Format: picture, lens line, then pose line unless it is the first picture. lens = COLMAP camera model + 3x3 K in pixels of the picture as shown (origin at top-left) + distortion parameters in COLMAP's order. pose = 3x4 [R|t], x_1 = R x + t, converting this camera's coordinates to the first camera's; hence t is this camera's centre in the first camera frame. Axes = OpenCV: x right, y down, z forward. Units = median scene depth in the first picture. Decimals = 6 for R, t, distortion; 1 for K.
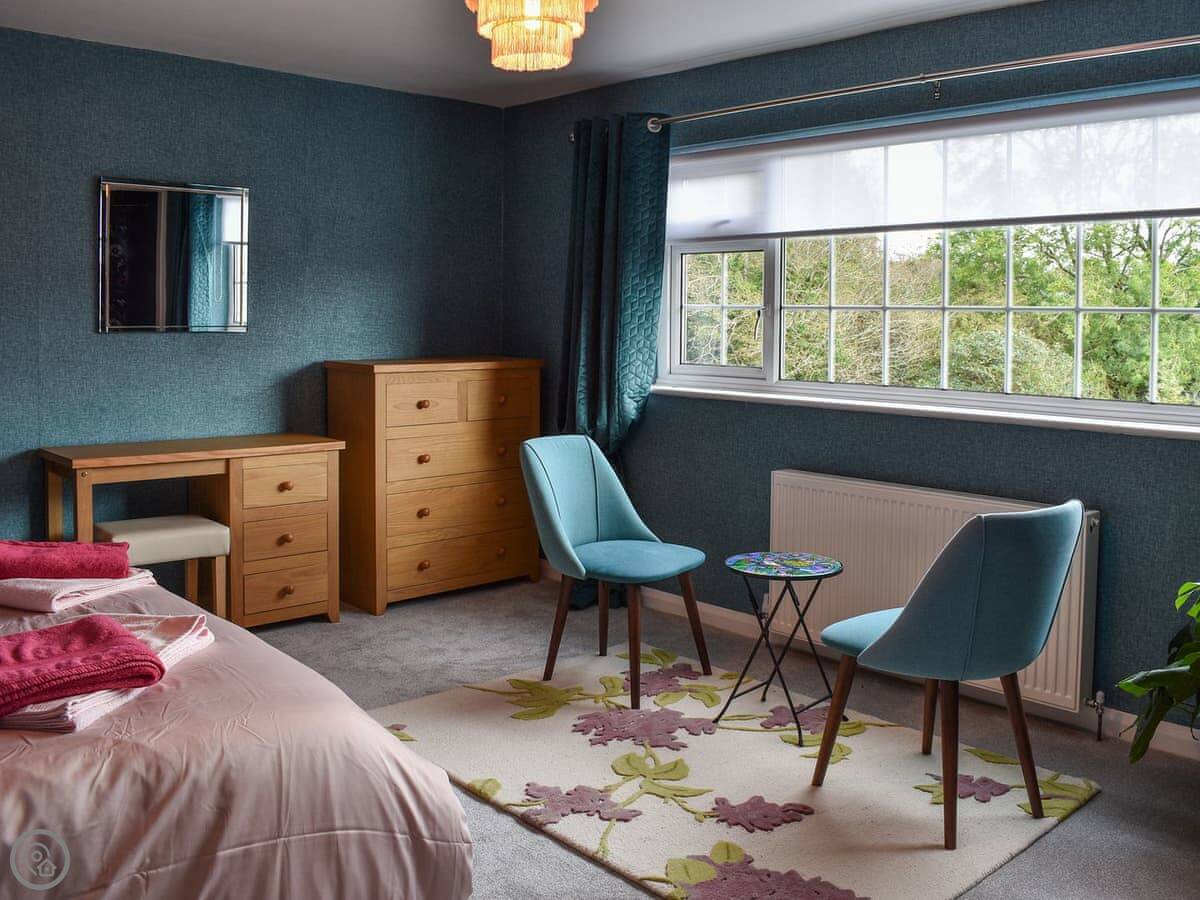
lens RADIAL K [[1062.8, 0, 603.3], [0, 1062.8, 451.3], [0, 0, 1]] dist [-0.092386, 0.013915]
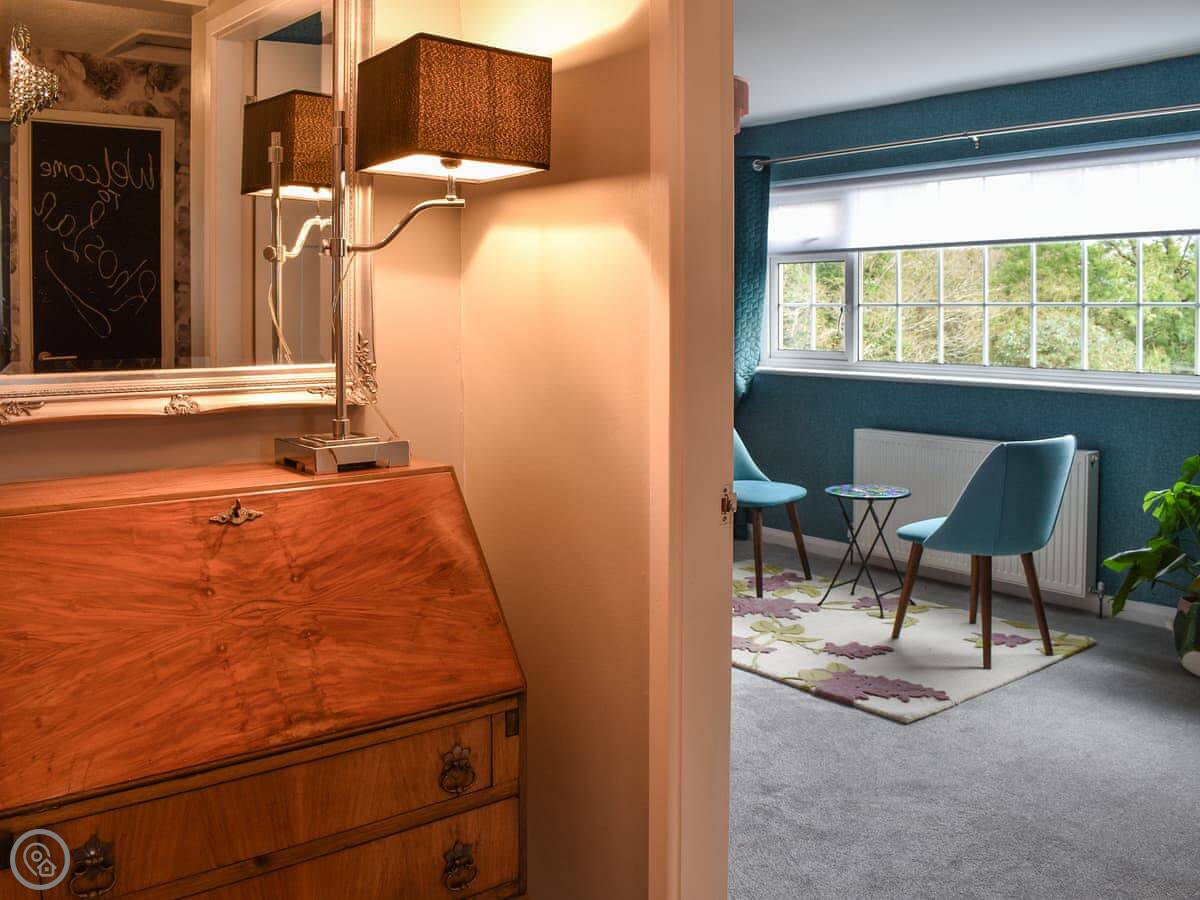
lens RADIAL K [[1051.3, 0, 596.8], [0, 1051.3, 430.7], [0, 0, 1]] dist [-0.095196, 0.023200]
pose [[0.998039, -0.007666, -0.062123, -0.097906], [0.006932, 0.999904, -0.012027, 0.041213], [0.062210, 0.011573, 0.997996, -0.389224]]
